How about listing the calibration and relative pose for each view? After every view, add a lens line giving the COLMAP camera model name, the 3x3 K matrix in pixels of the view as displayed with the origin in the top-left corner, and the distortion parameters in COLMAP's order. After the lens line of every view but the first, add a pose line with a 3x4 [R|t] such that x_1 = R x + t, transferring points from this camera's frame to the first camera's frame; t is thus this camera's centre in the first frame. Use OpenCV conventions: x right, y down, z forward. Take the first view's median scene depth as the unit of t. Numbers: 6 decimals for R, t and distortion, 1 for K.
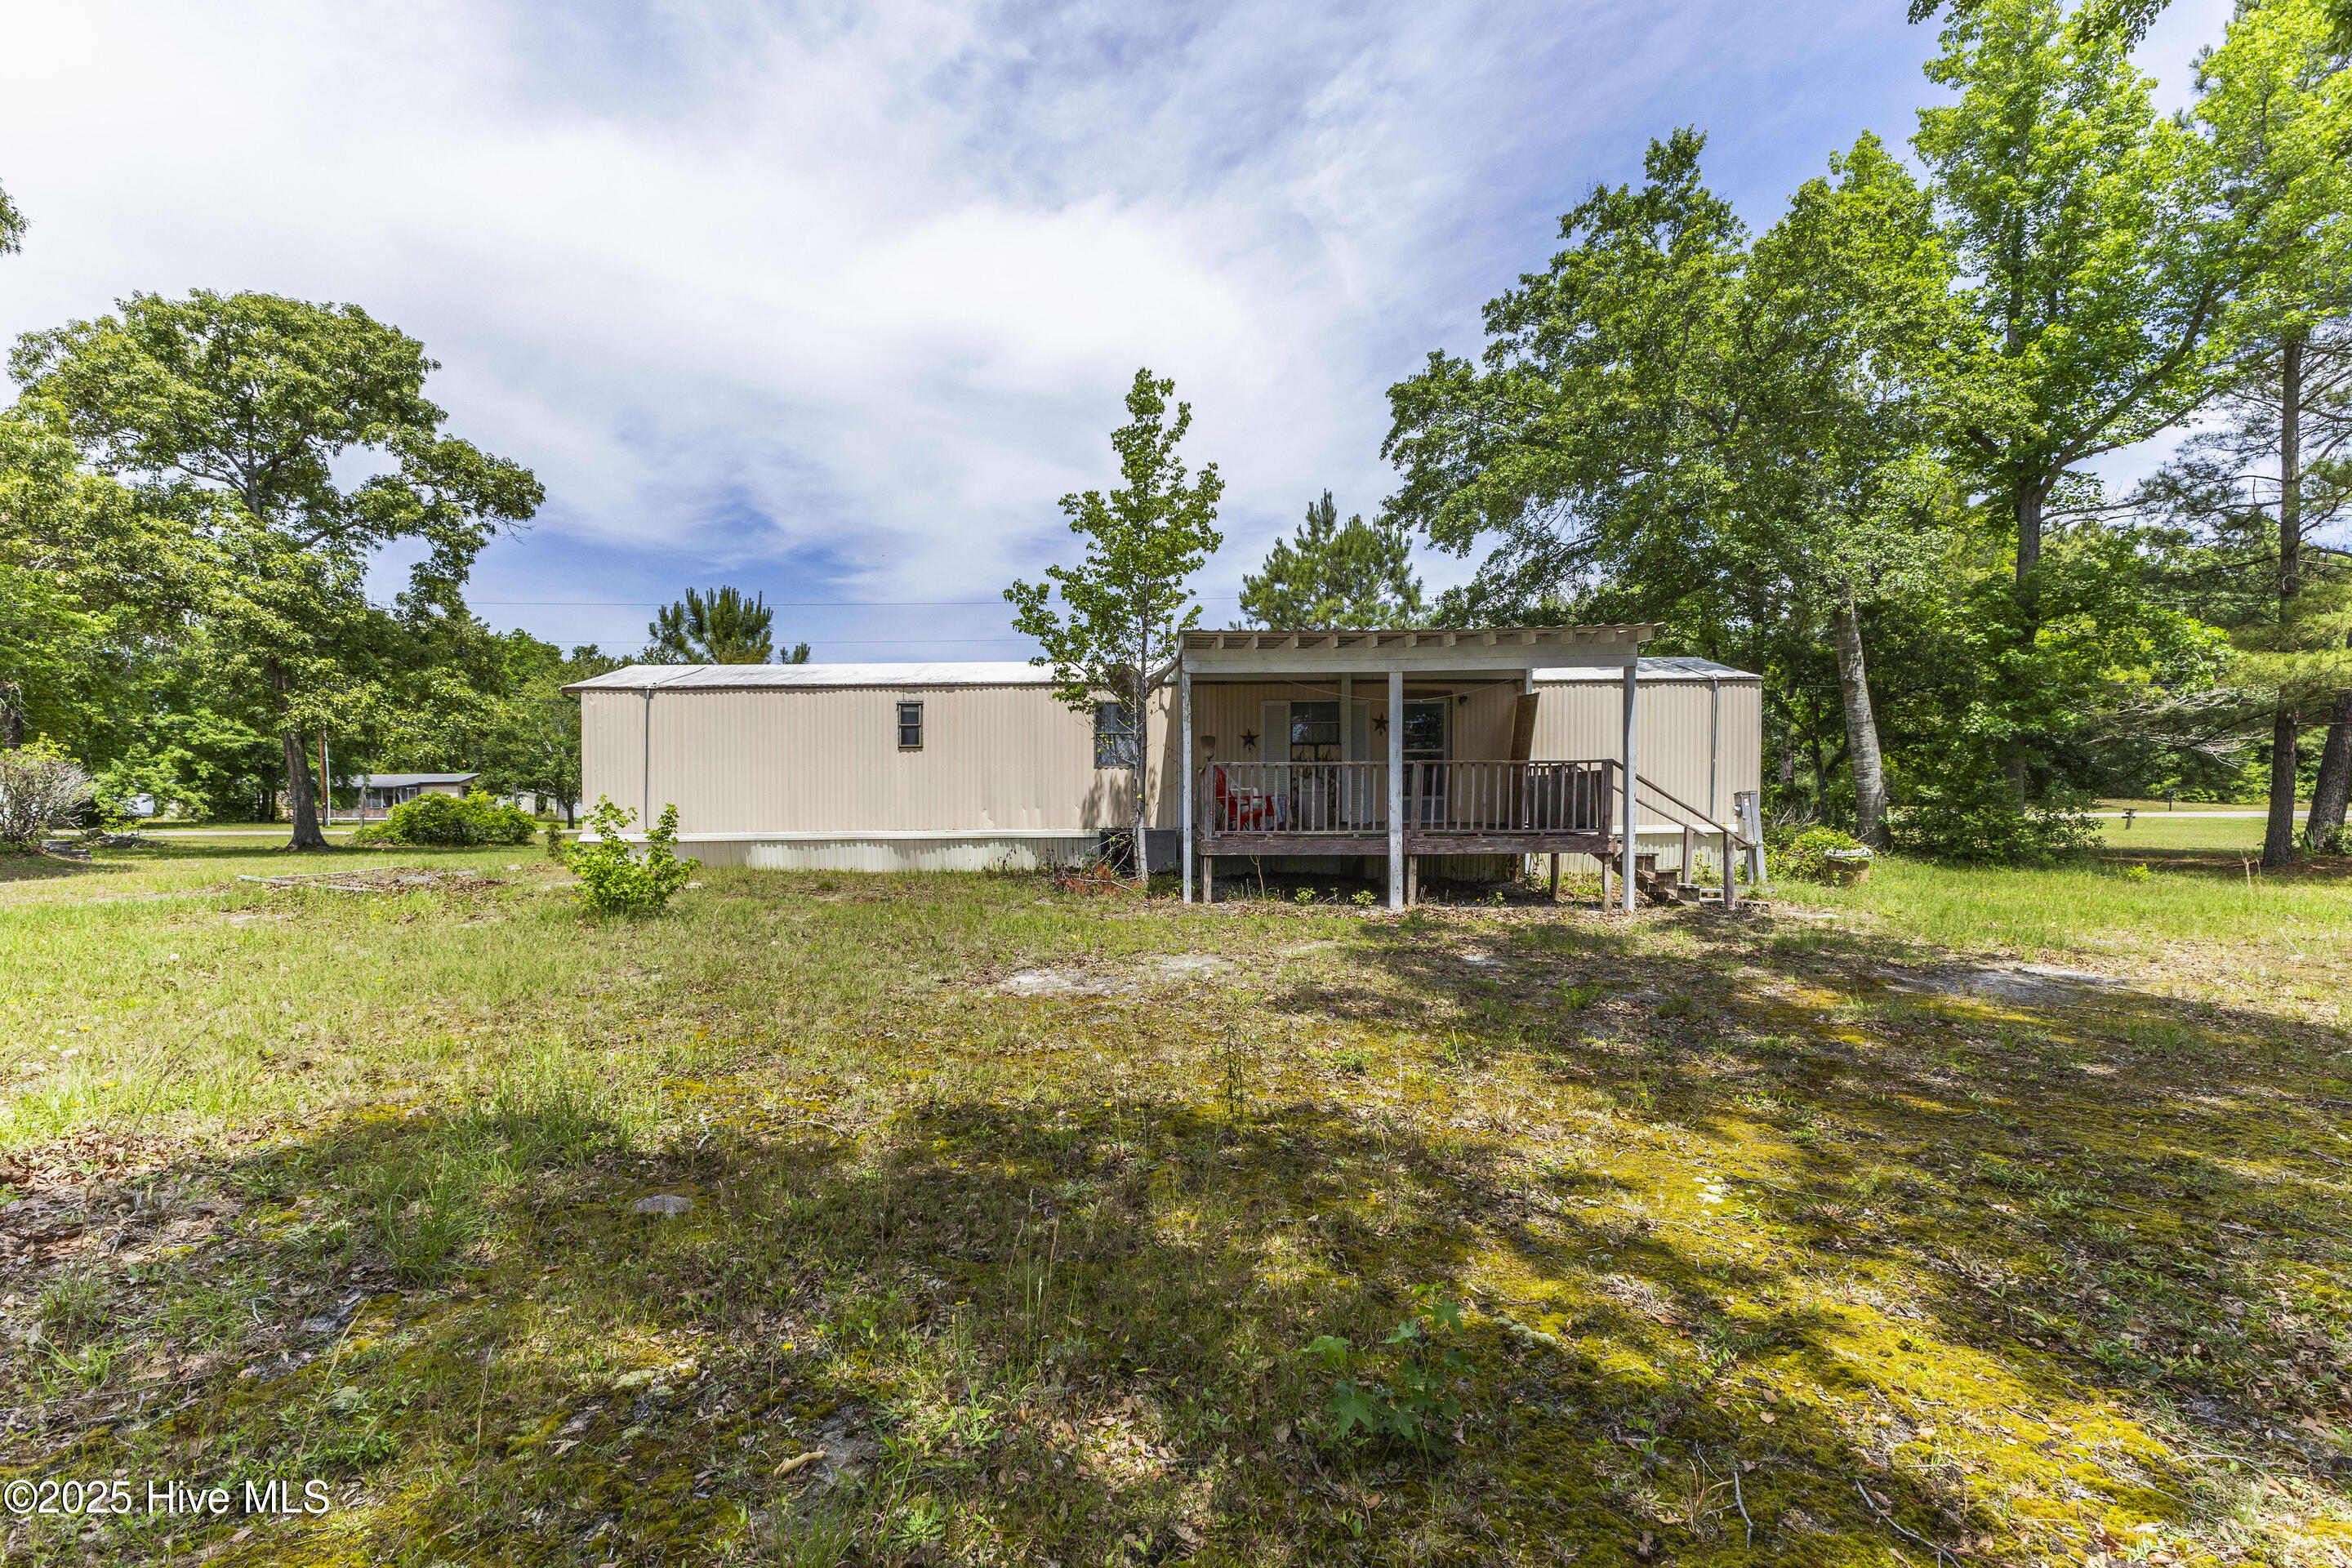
lens RADIAL K [[1054.3, 0, 1176.0], [0, 1054.3, 784.0], [0, 0, 1]] dist [0.000220, 0.000029]
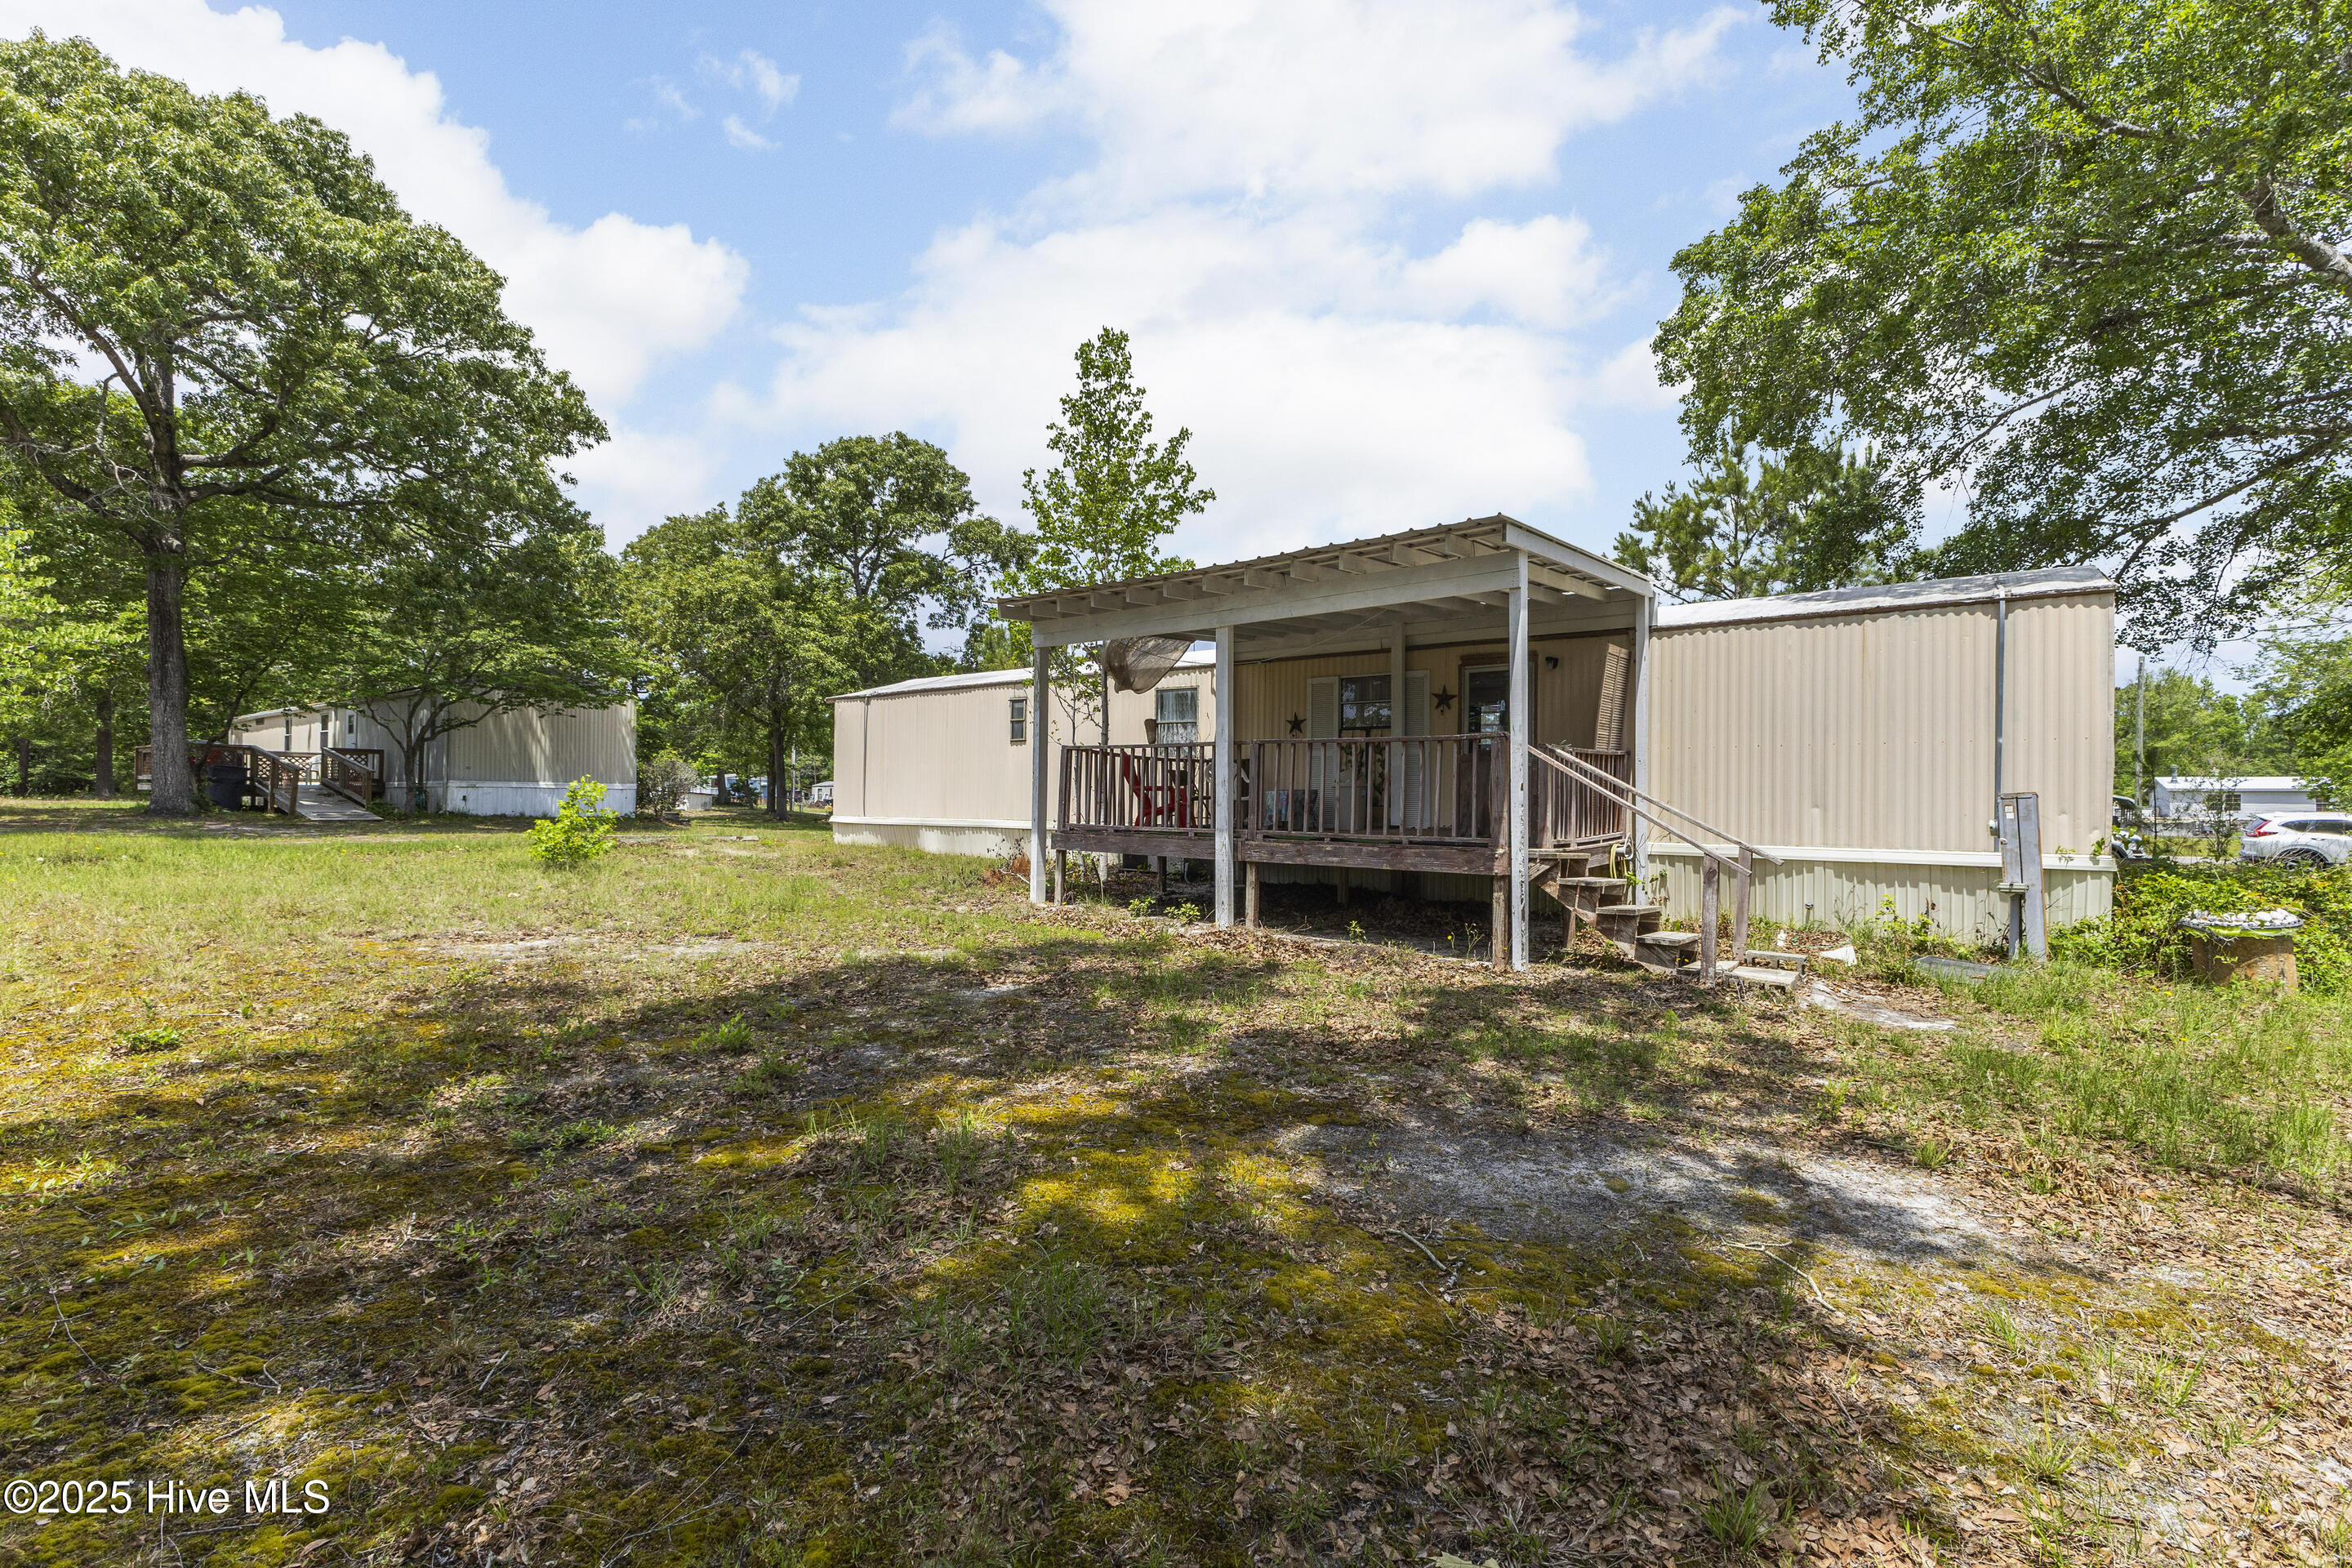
lens RADIAL K [[1007.9, 0, 1176.0], [0, 1007.9, 784.0], [0, 0, 1]] dist [0.000269, 0.000054]
pose [[0.791480, 0.008560, -0.611135, 0.492800], [-0.017002, 0.999823, -0.008015, 0.013614], [0.610959, 0.016734, 0.791486, 0.304176]]
